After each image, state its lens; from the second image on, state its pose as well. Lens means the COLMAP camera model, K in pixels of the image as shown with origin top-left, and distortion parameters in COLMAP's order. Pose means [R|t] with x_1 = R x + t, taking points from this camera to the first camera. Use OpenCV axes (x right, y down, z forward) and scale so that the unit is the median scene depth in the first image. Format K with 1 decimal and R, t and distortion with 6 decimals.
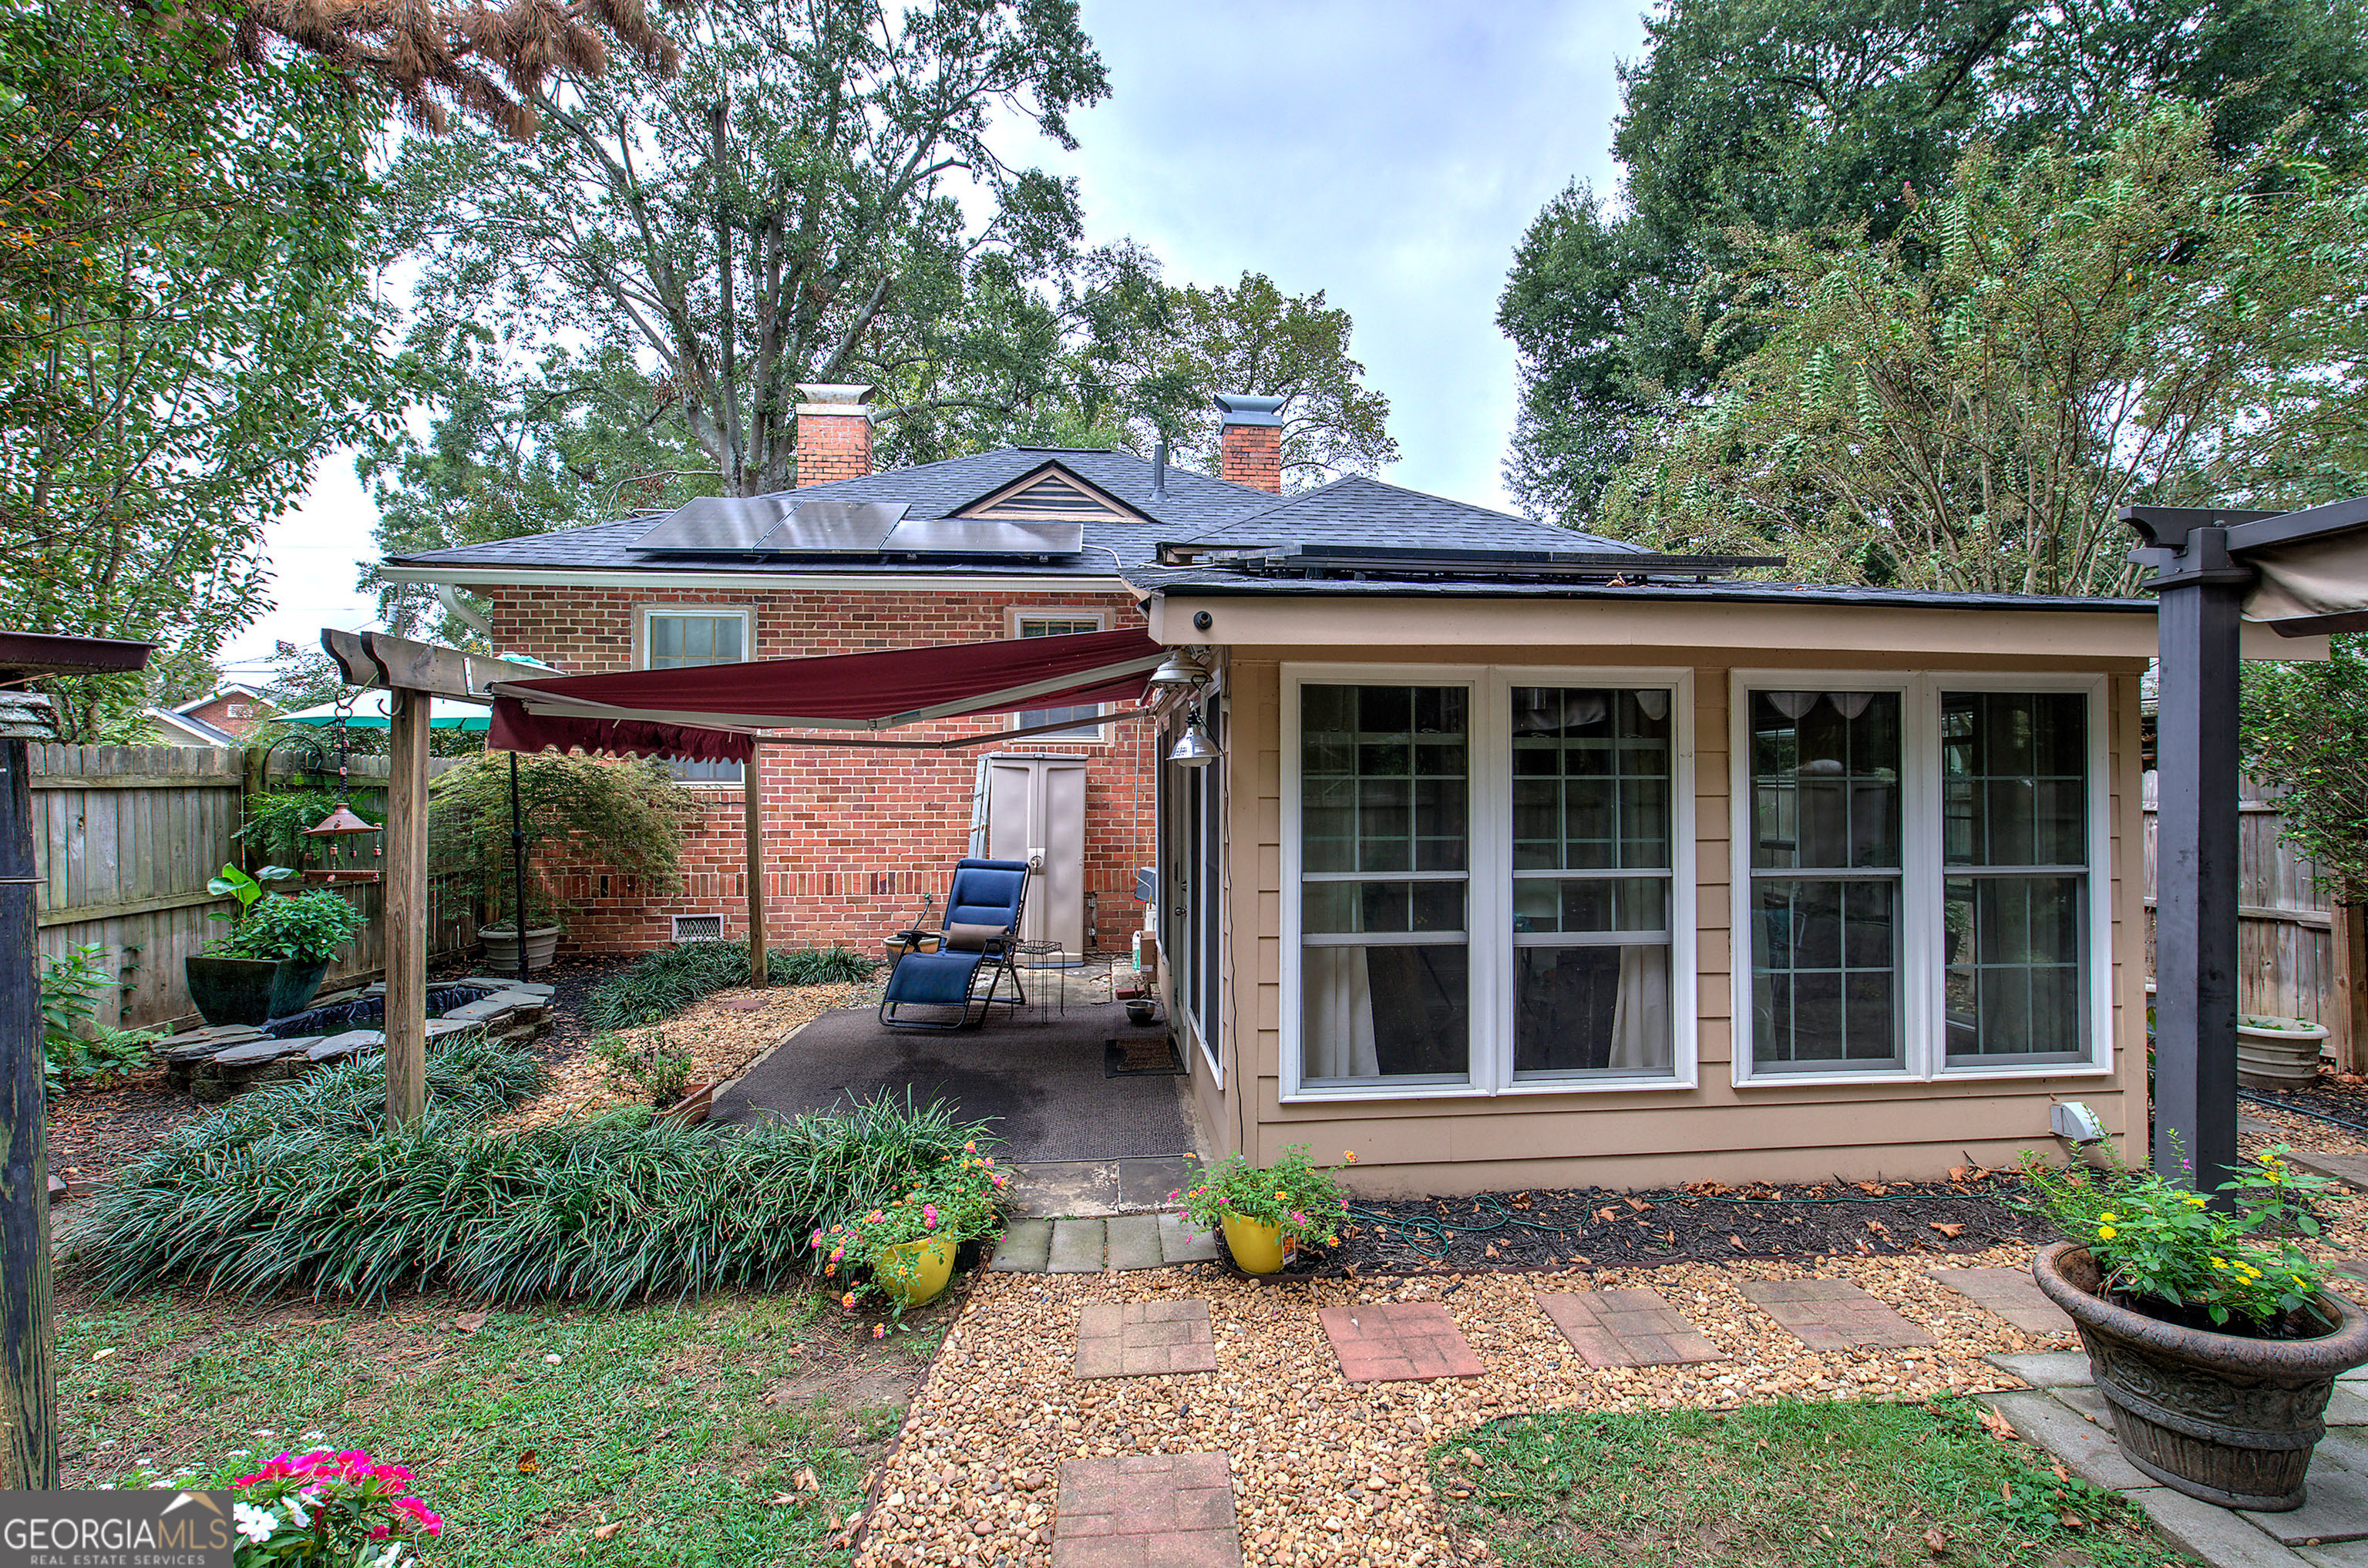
lens RADIAL K [[994.4, 0, 1189.7], [0, 994.4, 779.5], [0, 0, 1]] dist [-0.005946, 0.000434]
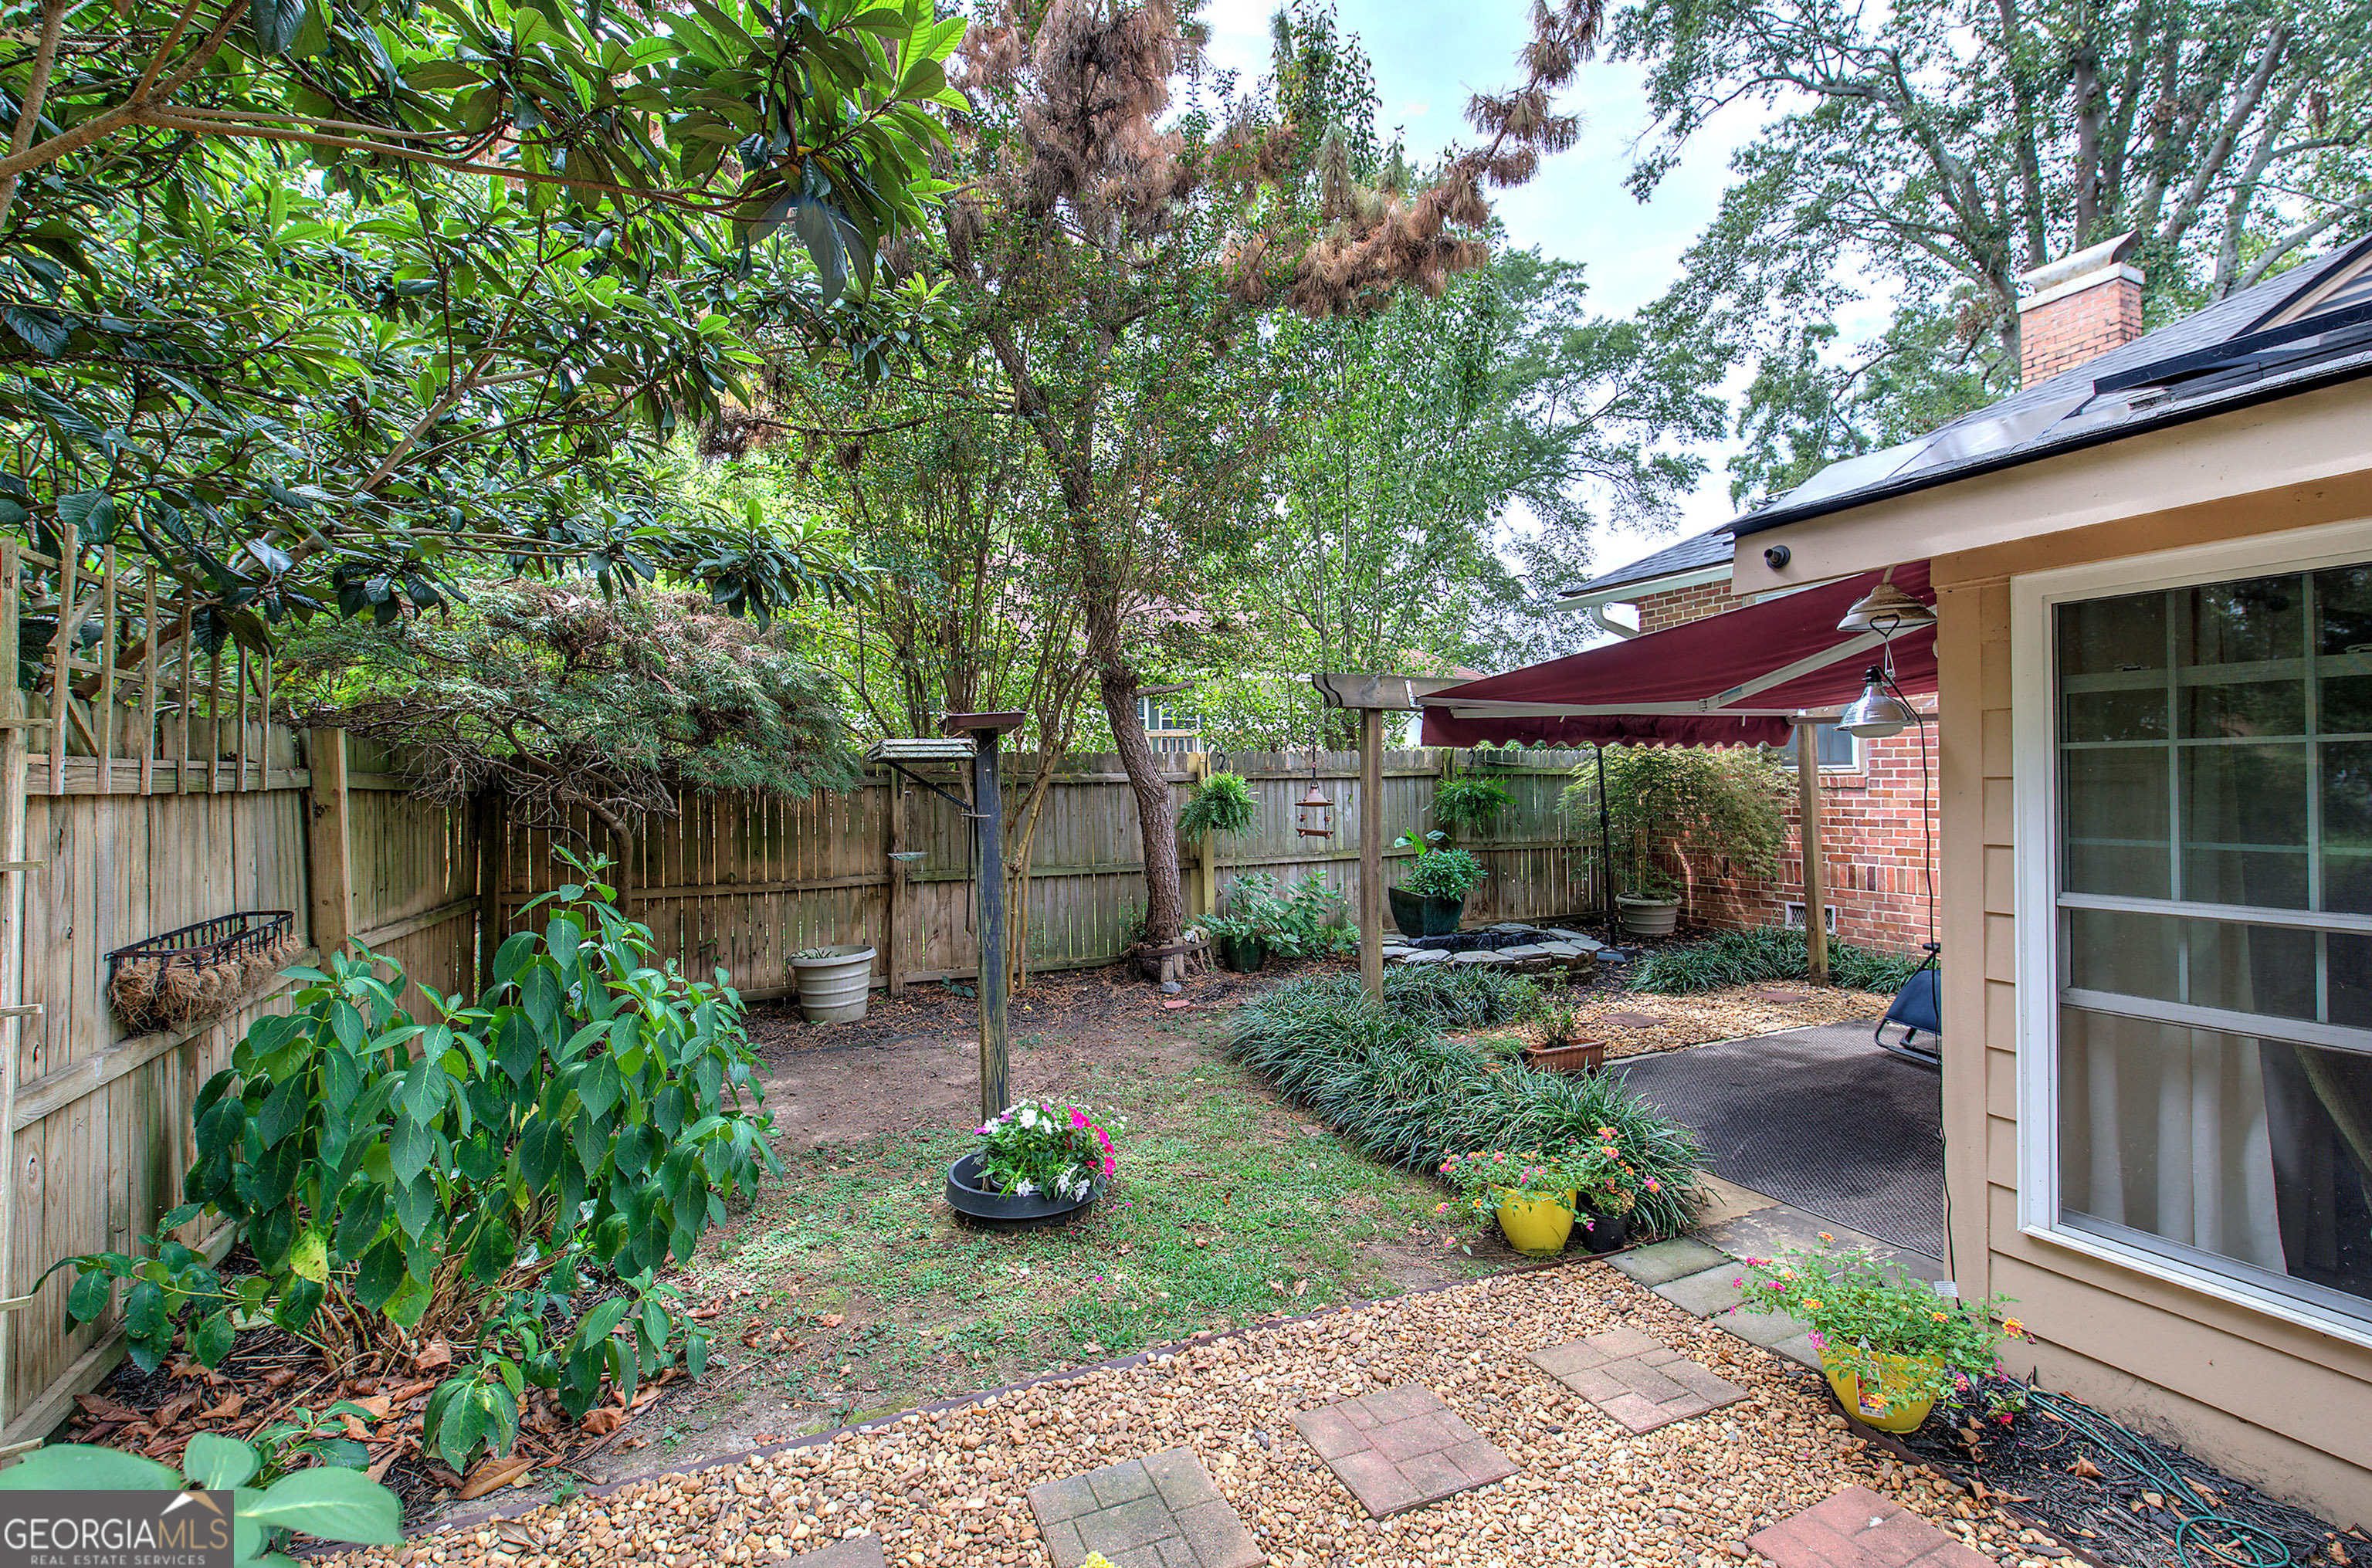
lens RADIAL K [[1019.0, 0, 1192.4], [0, 1019.0, 779.8], [0, 0, 1]] dist [-0.012981, 0.000207]
pose [[0.345373, -0.006145, -0.938445, 0.221036], [0.019245, 0.999815, 0.000535, 0.003719], [0.938268, -0.018245, 0.345427, 0.102103]]
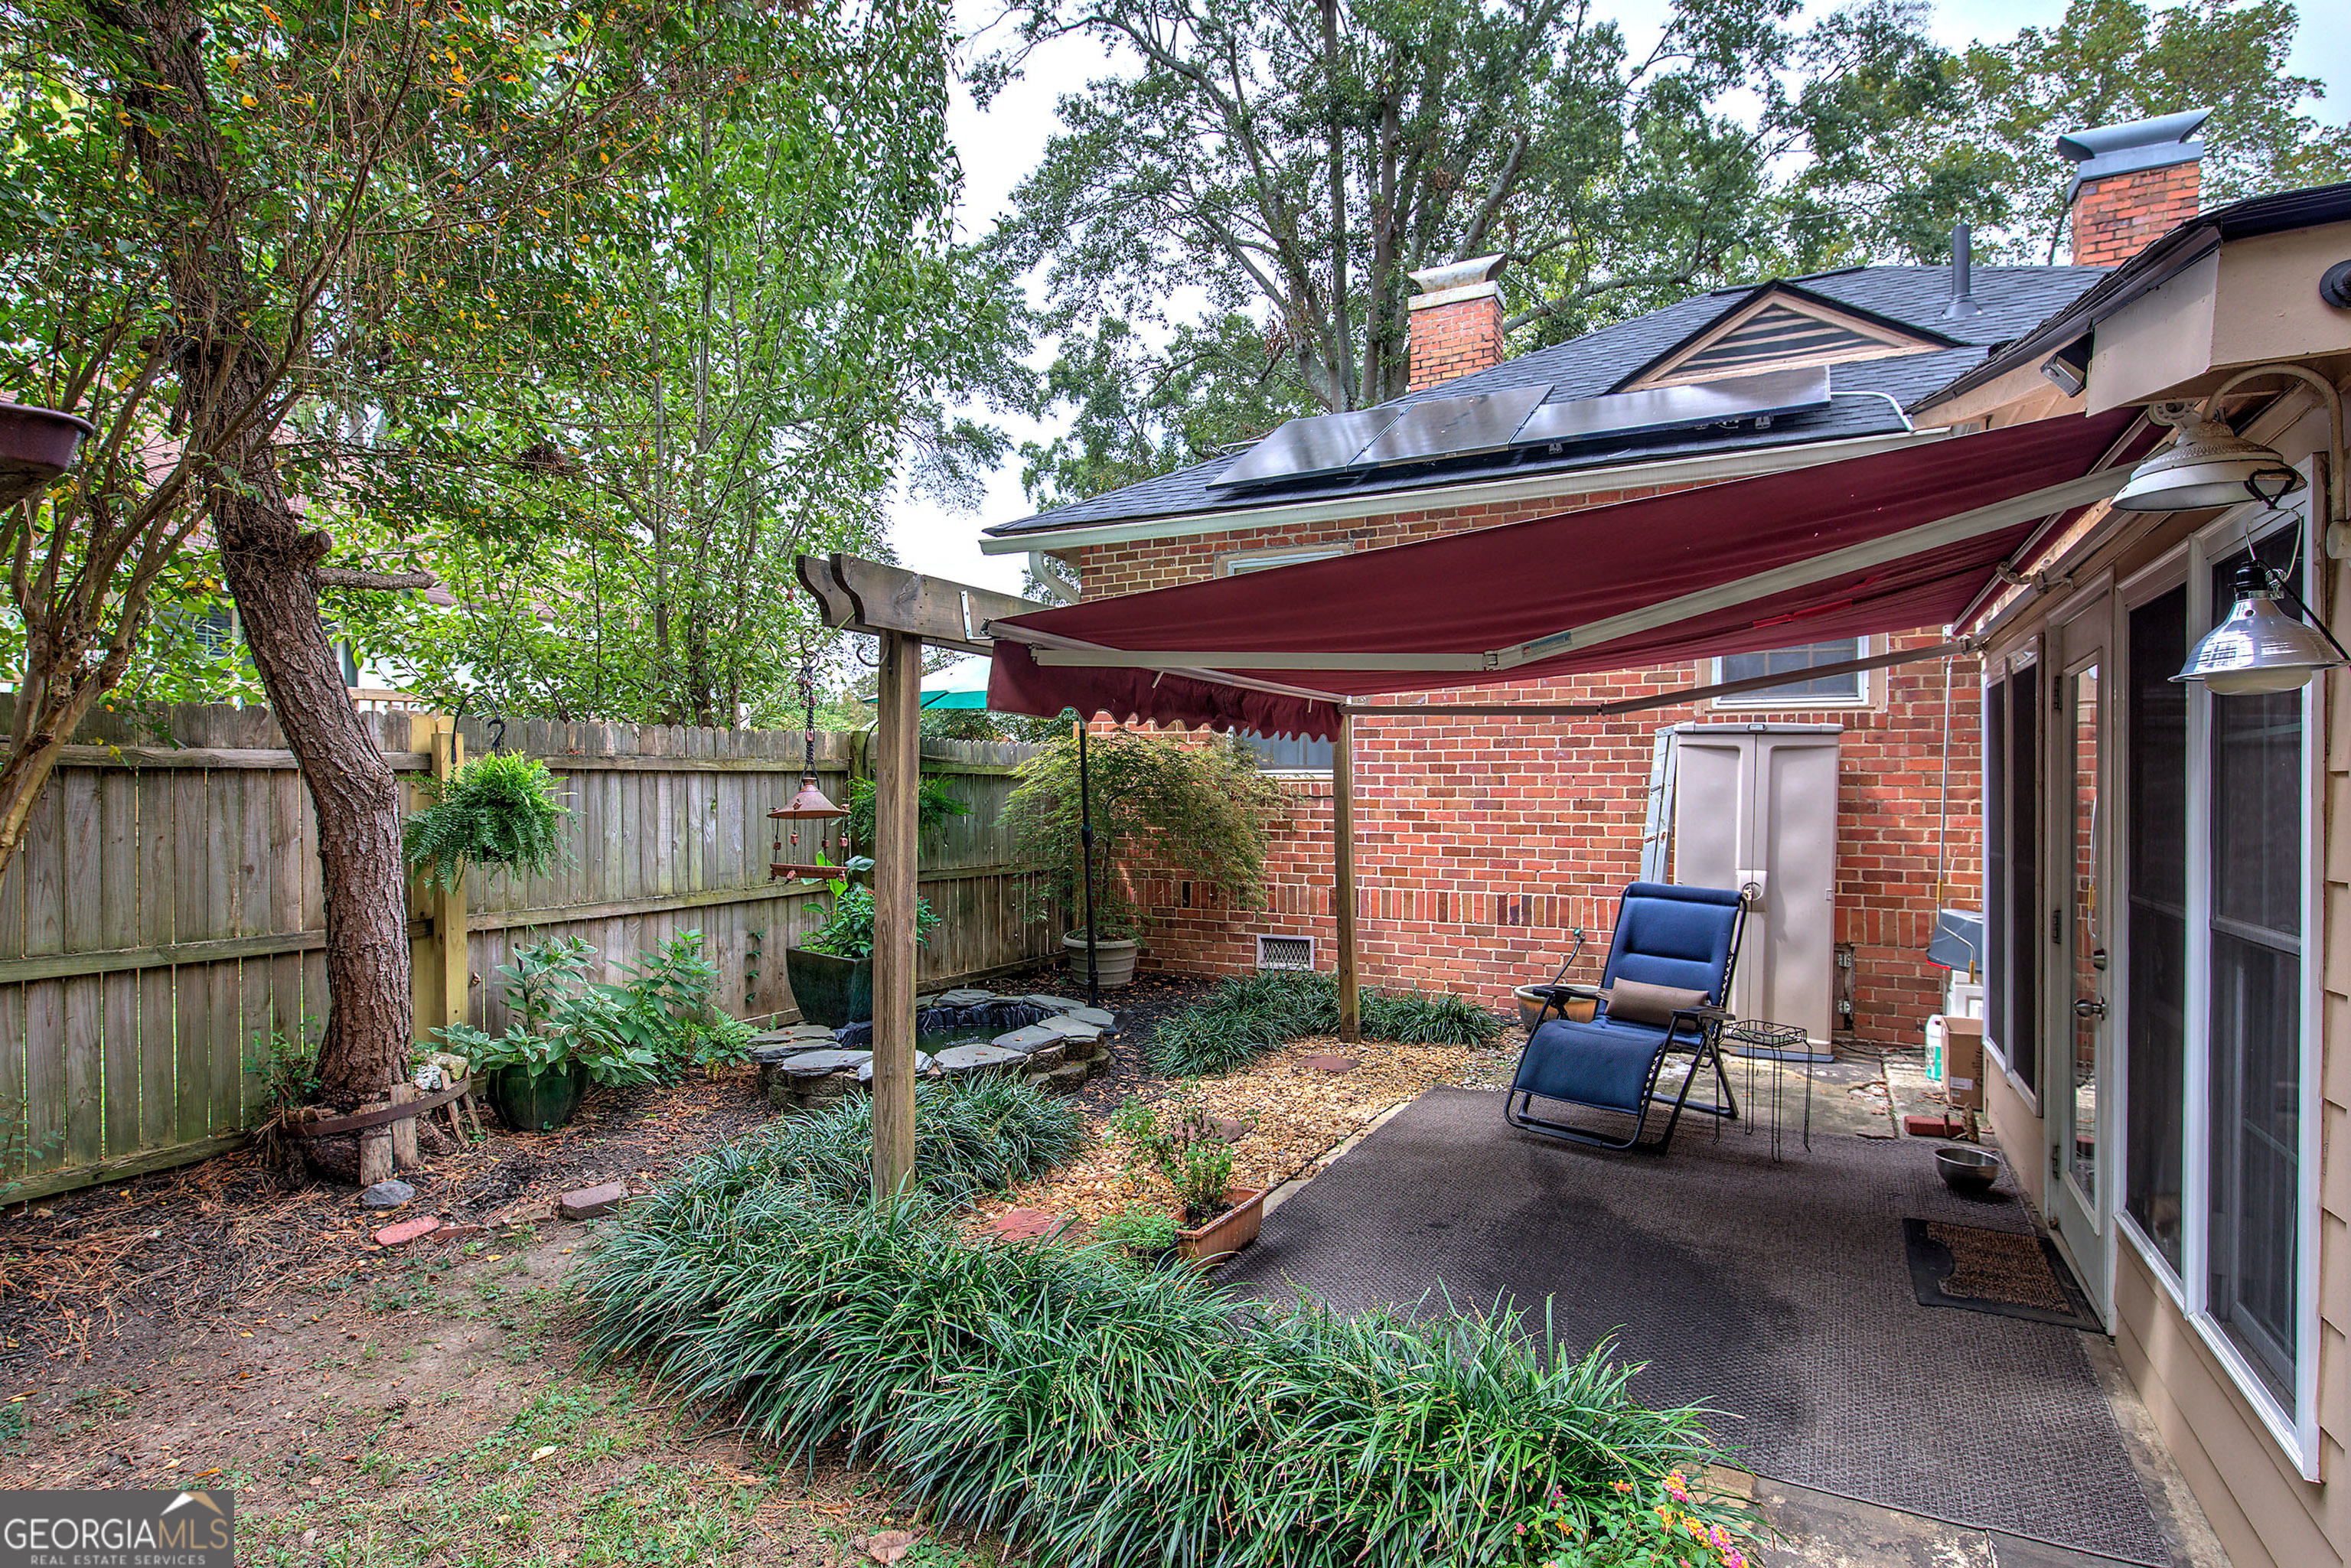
lens RADIAL K [[1196.8, 0, 1182.0], [0, 1196.8, 789.2], [0, 0, 1]] dist [0.000427, -0.000155]
pose [[0.839608, 0.005755, -0.543163, -0.040753], [-0.000894, 0.999957, 0.009212, 0.009134], [0.543193, -0.007249, 0.839577, 0.143538]]
